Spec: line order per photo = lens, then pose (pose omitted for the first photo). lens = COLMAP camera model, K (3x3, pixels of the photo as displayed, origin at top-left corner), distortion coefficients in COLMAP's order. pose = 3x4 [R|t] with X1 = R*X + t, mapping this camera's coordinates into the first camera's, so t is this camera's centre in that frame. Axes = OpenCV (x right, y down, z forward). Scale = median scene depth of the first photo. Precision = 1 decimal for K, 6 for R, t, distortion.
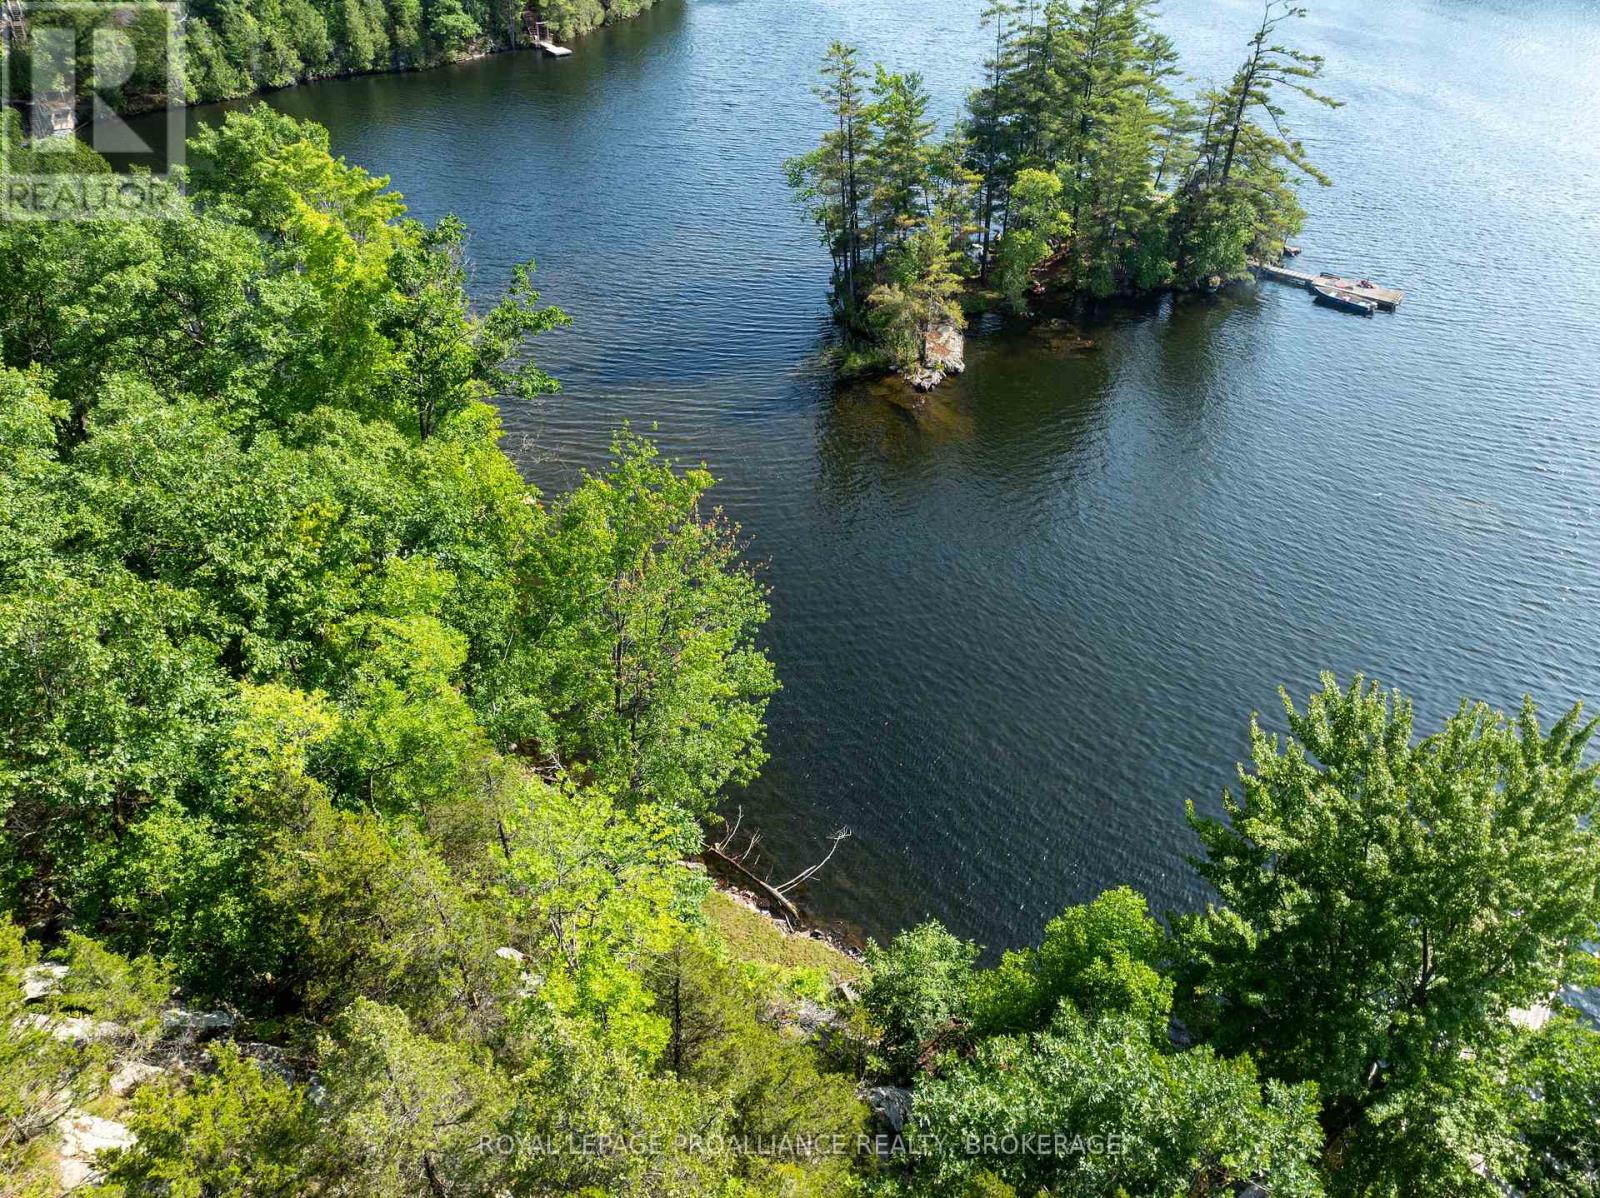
lens RADIAL K [[1149.6, 0, 800.3], [0, 1149.6, 559.8], [0, 0, 1]] dist [-0.046757, 0.009356]
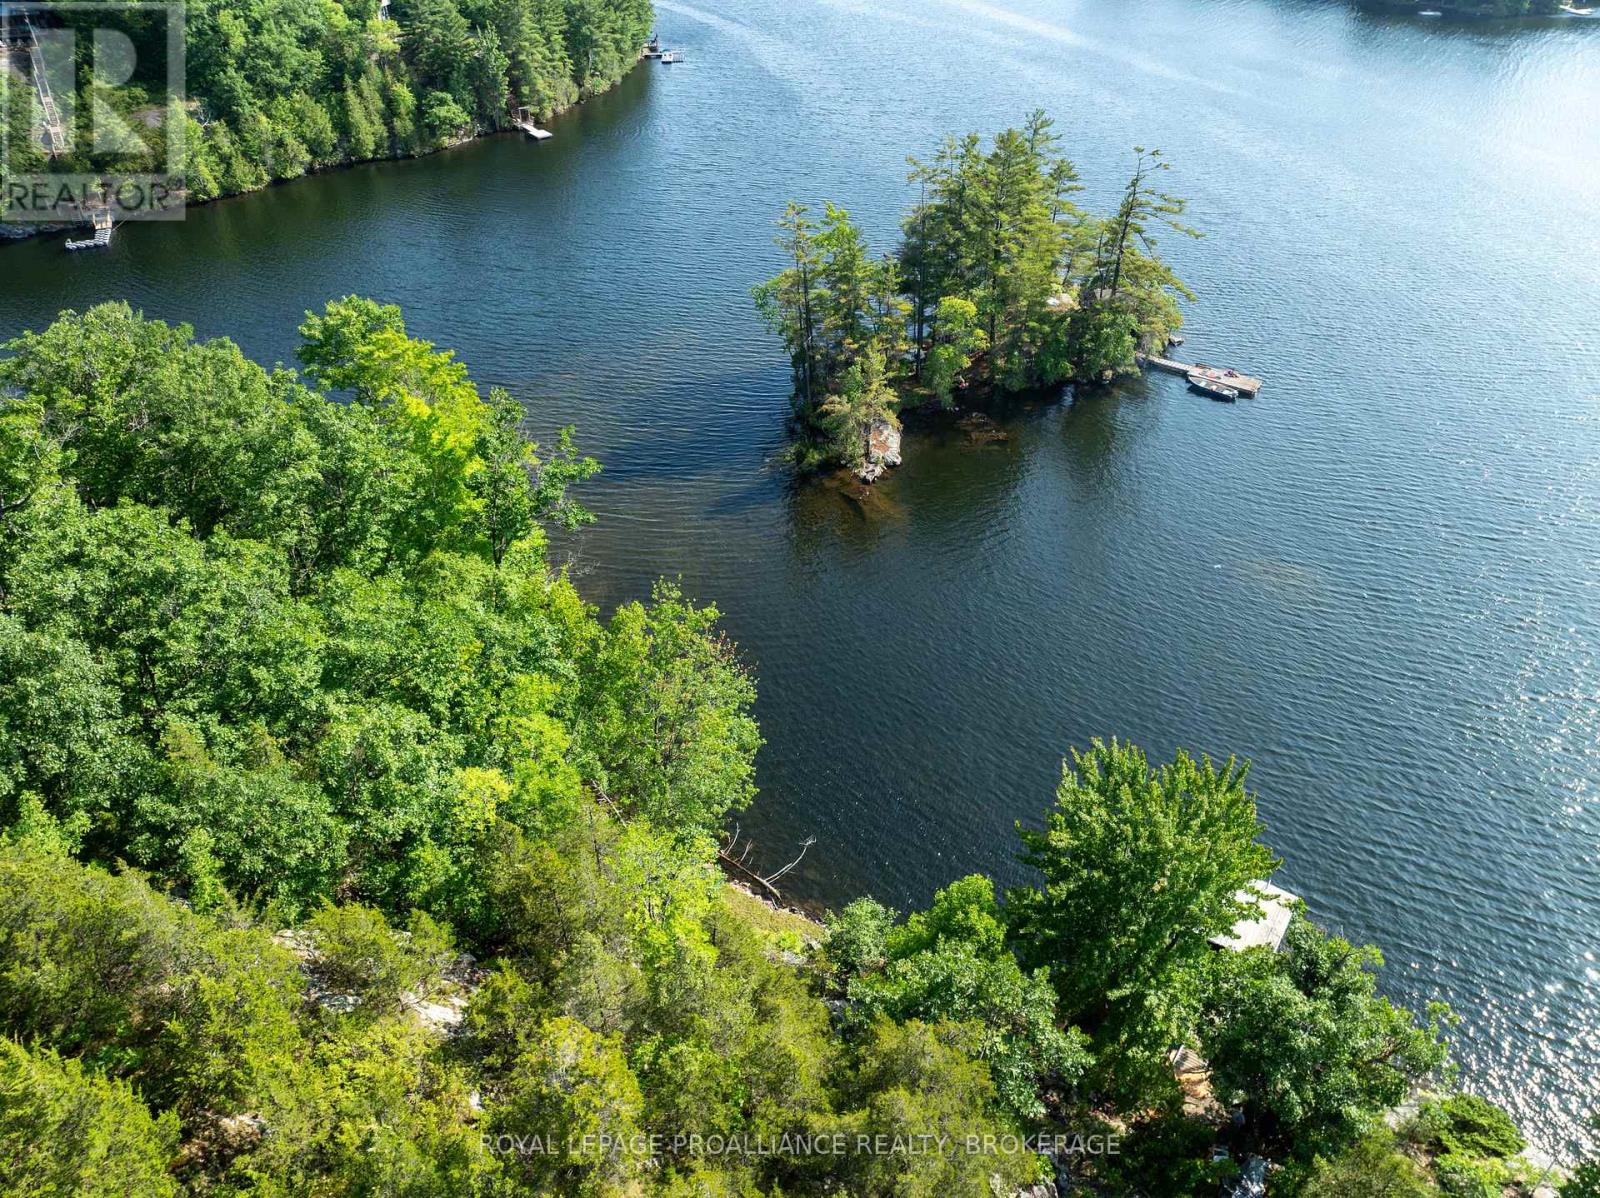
lens RADIAL K [[1149.6, 0, 800.3], [0, 1149.6, 559.8], [0, 0, 1]] dist [-0.046757, 0.009356]
pose [[0.999301, -0.024234, 0.028480, -0.004190], [0.024227, 0.999706, 0.000586, -0.064527], [-0.028486, 0.000104, 0.999594, -0.246336]]
